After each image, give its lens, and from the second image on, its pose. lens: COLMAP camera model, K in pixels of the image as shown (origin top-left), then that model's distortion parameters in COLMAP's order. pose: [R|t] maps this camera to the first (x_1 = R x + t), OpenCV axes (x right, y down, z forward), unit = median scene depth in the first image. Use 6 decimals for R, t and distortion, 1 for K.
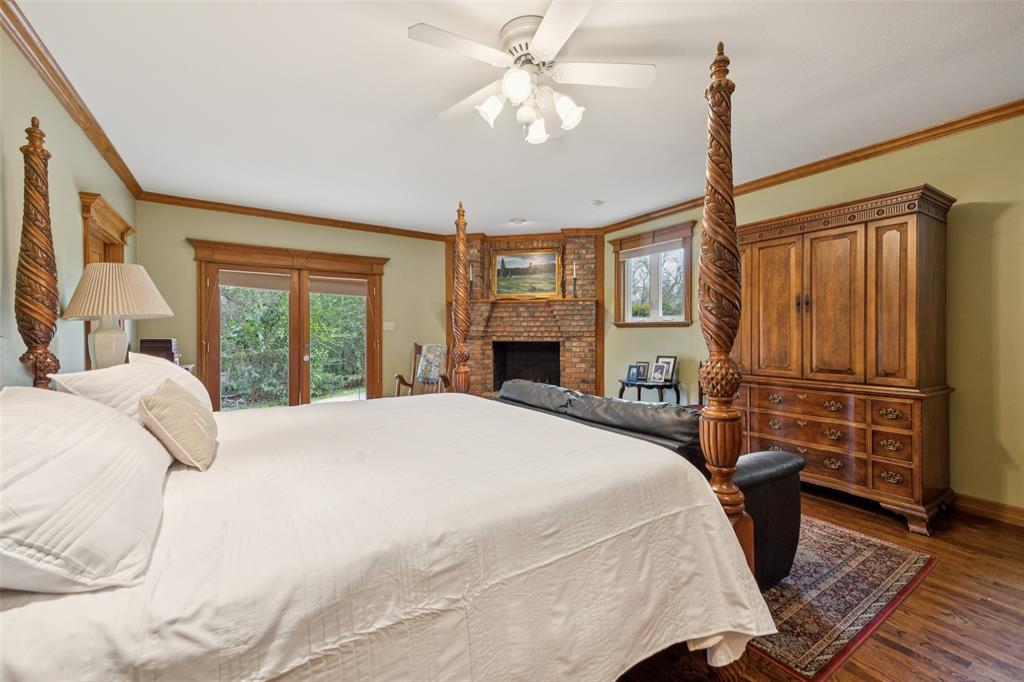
lens RADIAL K [[415.9, 0, 512.0], [0, 415.9, 341.0], [0, 0, 1]] dist [0.000104, -0.000026]
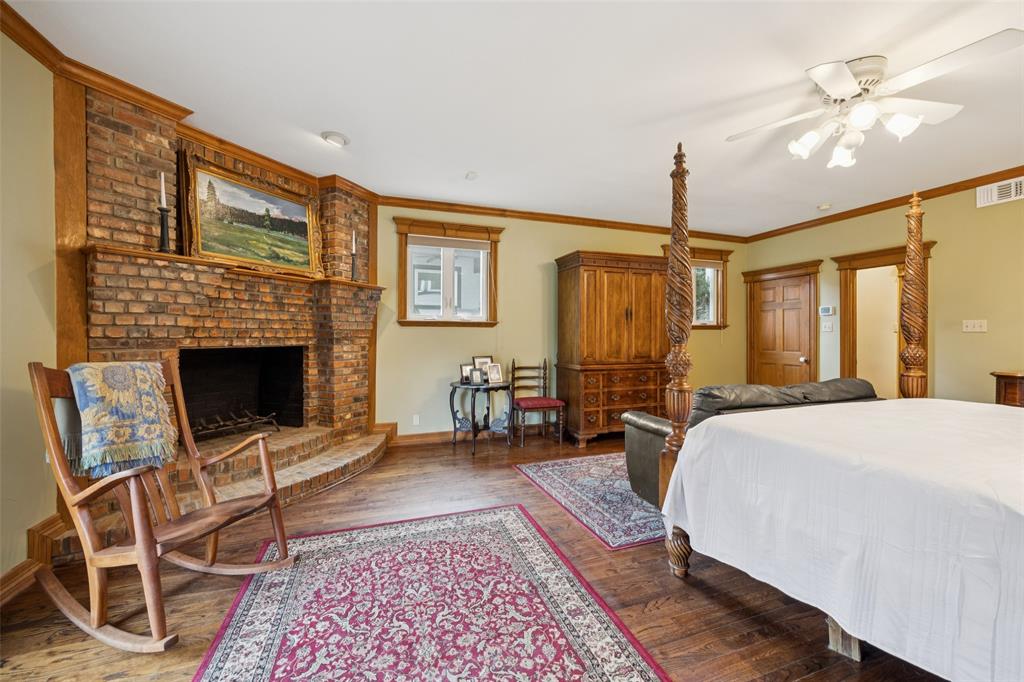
lens RADIAL K [[391.3, 0, 512.1], [0, 391.3, 337.0], [0, 0, 1]] dist [0.000069, -0.000077]
pose [[0.230063, -0.006570, 0.973153, -0.434690], [0.015583, 0.999874, 0.003067, -0.009499], [-0.973051, 0.014459, 0.230137, 0.599006]]
